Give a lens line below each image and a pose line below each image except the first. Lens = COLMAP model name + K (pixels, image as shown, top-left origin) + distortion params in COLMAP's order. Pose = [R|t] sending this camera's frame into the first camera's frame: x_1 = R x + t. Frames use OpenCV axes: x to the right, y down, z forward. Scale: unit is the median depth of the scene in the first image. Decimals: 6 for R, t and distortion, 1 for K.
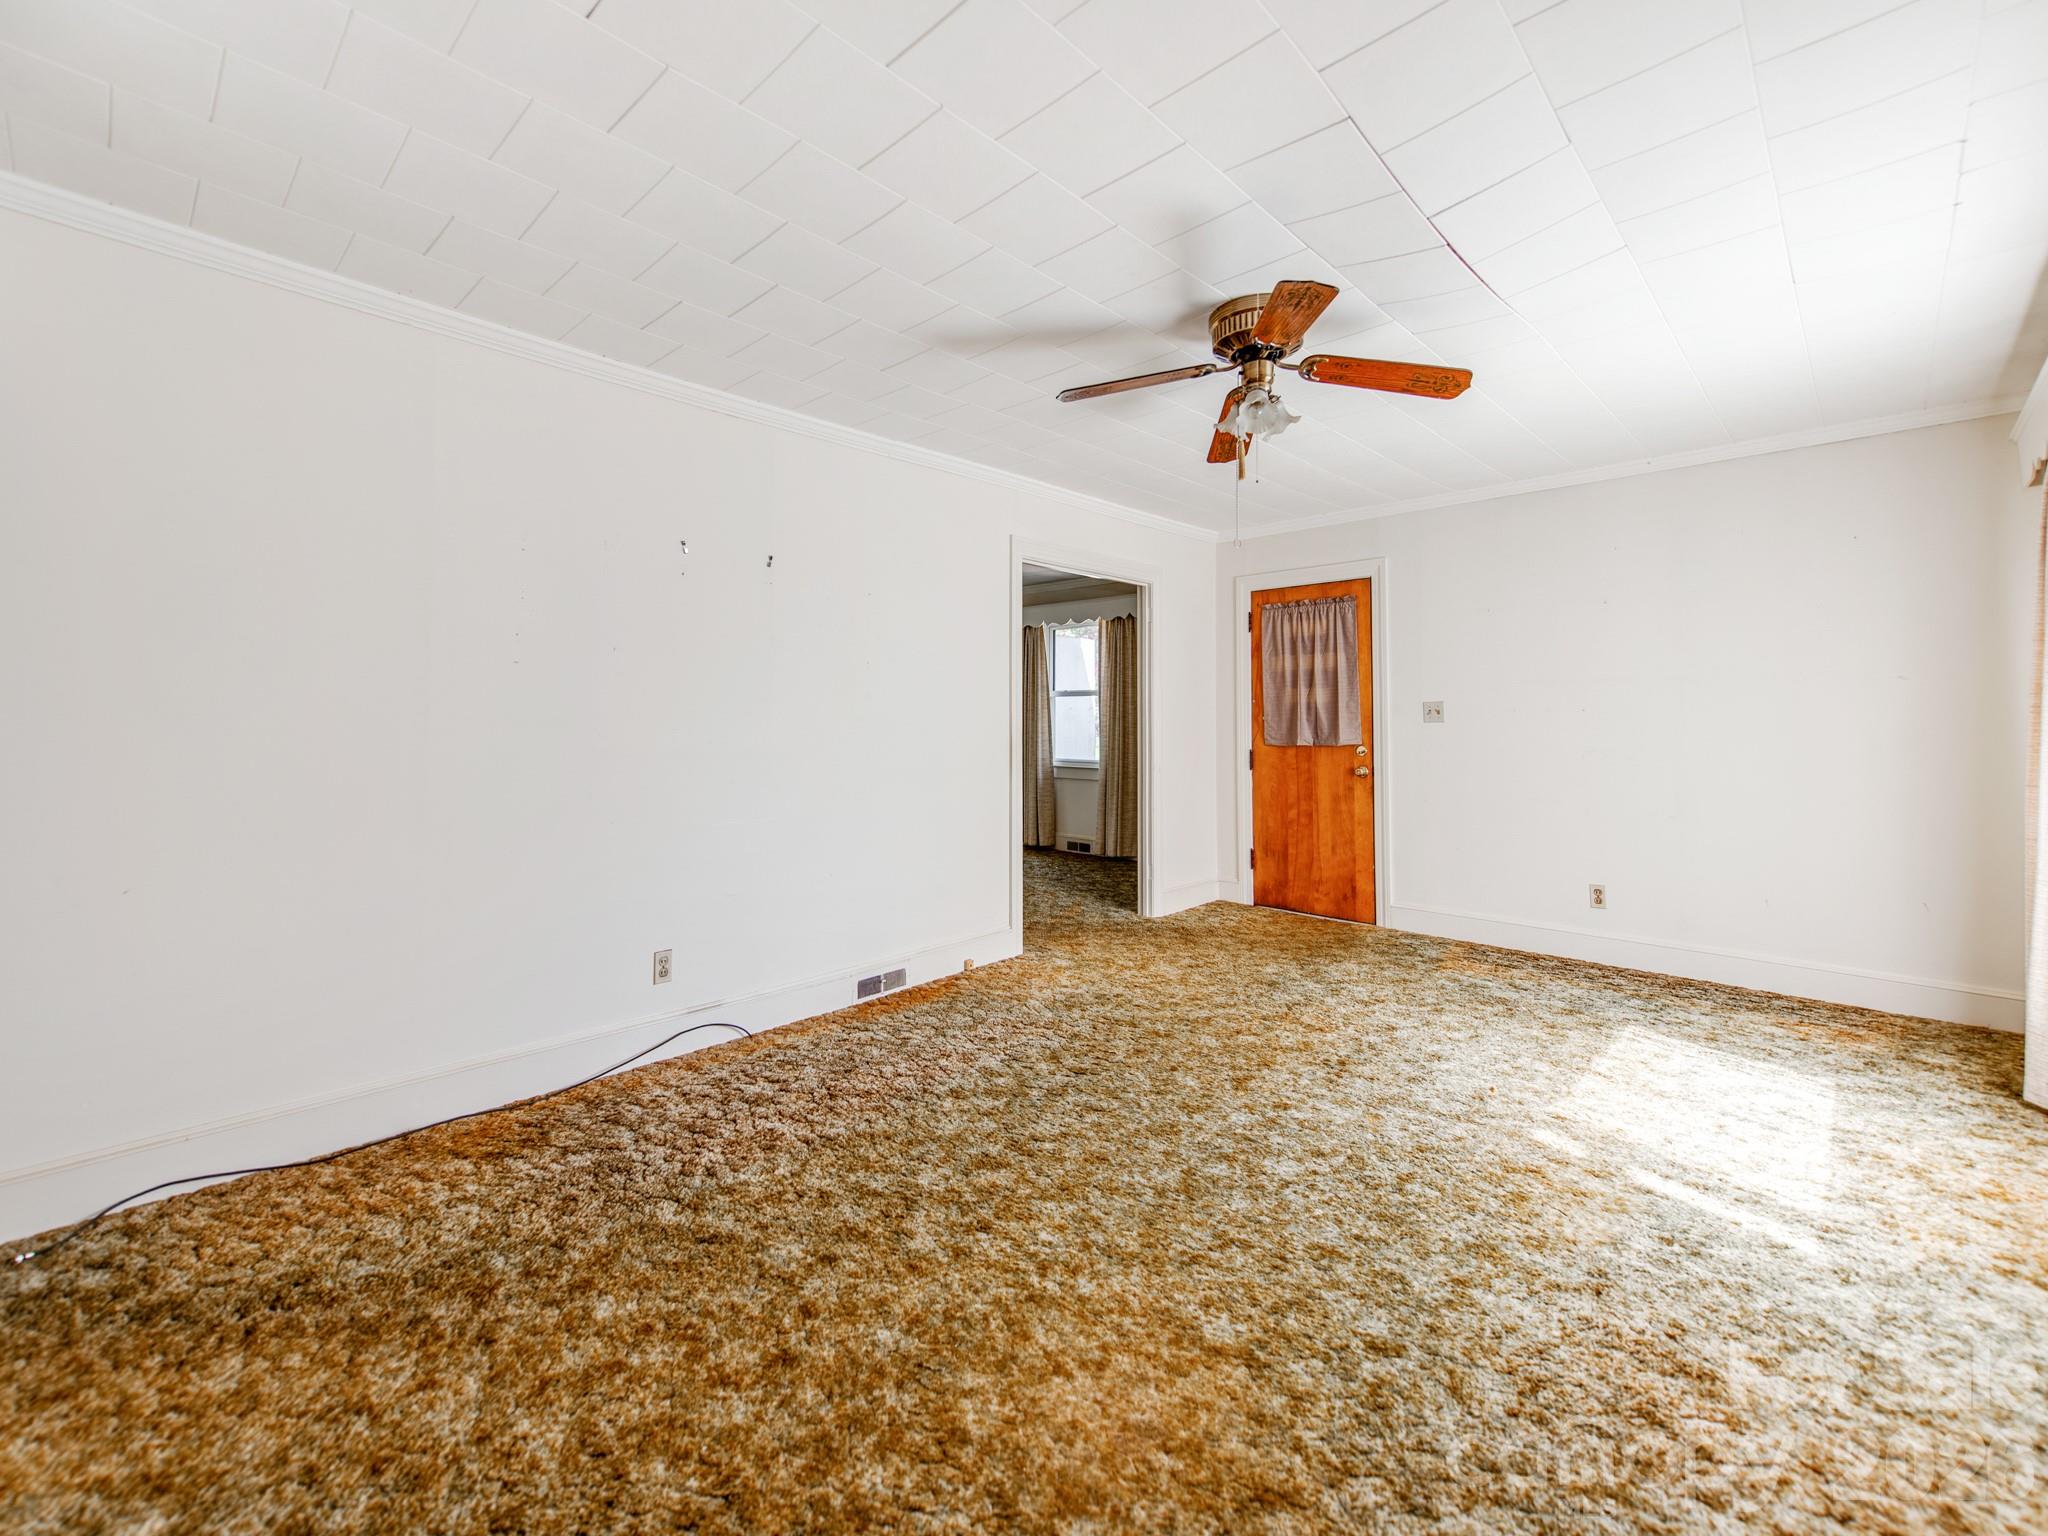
lens RADIAL K [[879.7, 0, 1035.1], [0, 879.7, 759.8], [0, 0, 1]] dist [0.033036, -0.008275]
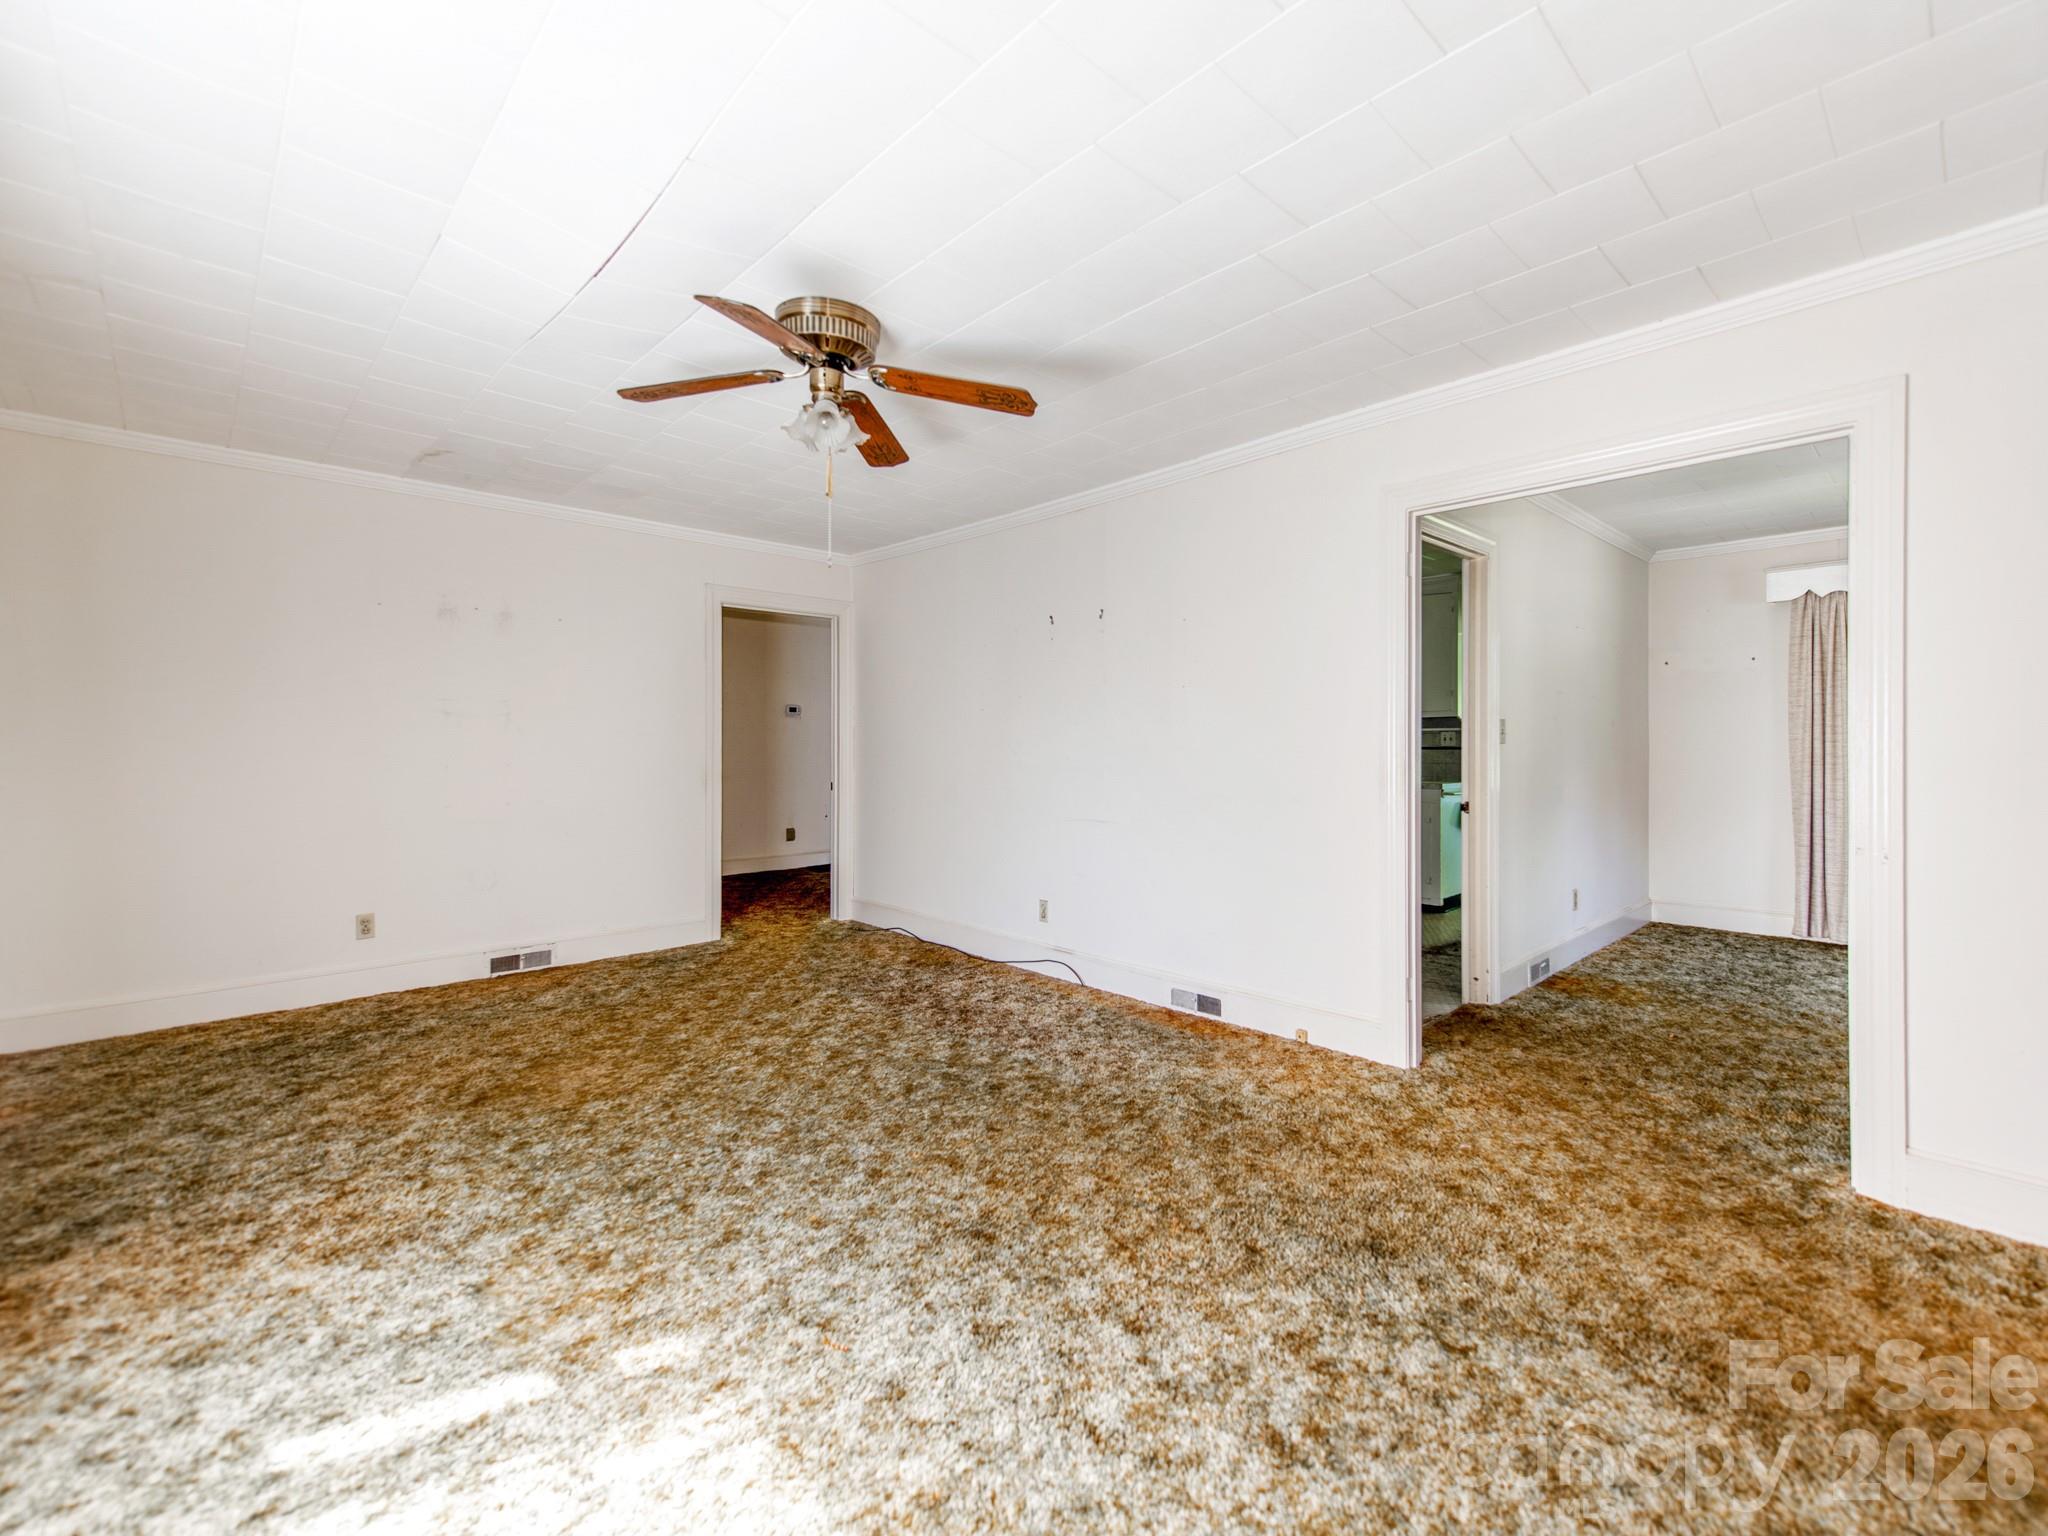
lens RADIAL K [[879.7, 0, 1035.1], [0, 879.7, 759.8], [0, 0, 1]] dist [0.033036, -0.008275]
pose [[-0.063671, 0.024685, -0.997666, 1.224514], [-0.040480, 0.998807, 0.027296, -0.055708], [0.997150, 0.042124, -0.062596, 1.292842]]
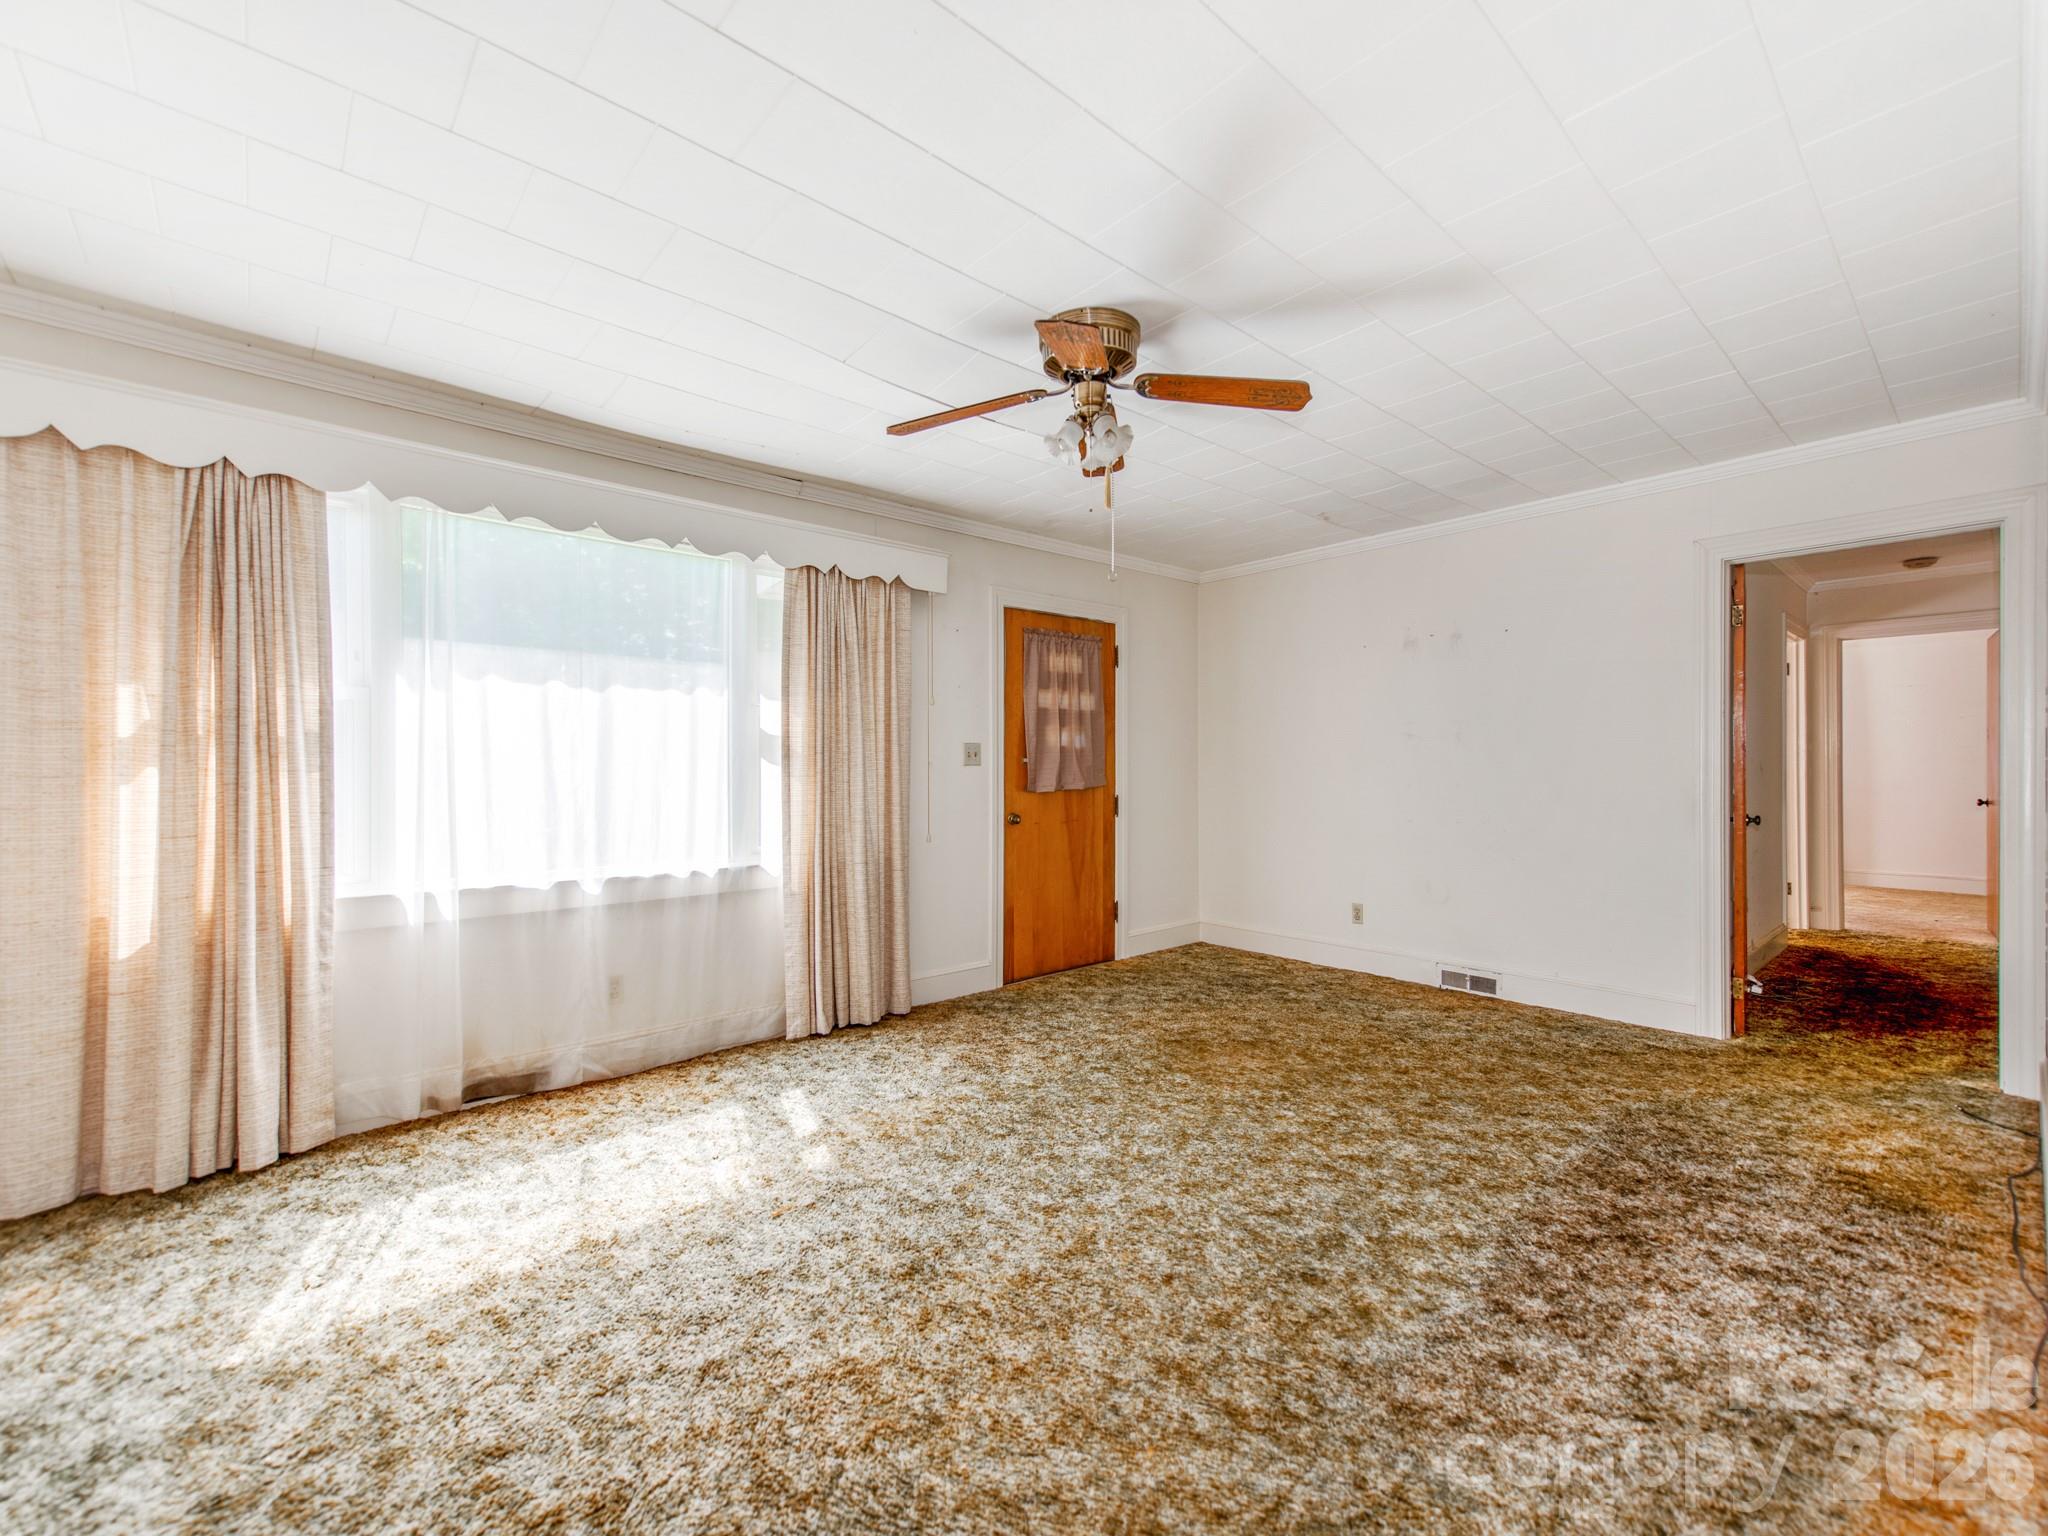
lens RADIAL K [[879.7, 0, 1035.1], [0, 879.7, 759.8], [0, 0, 1]] dist [0.033036, -0.008275]
pose [[-0.995512, 0.011992, 0.093874, 0.225985], [0.015174, 0.999332, 0.033253, -0.073534], [-0.093412, 0.034529, -0.995029, 1.976373]]
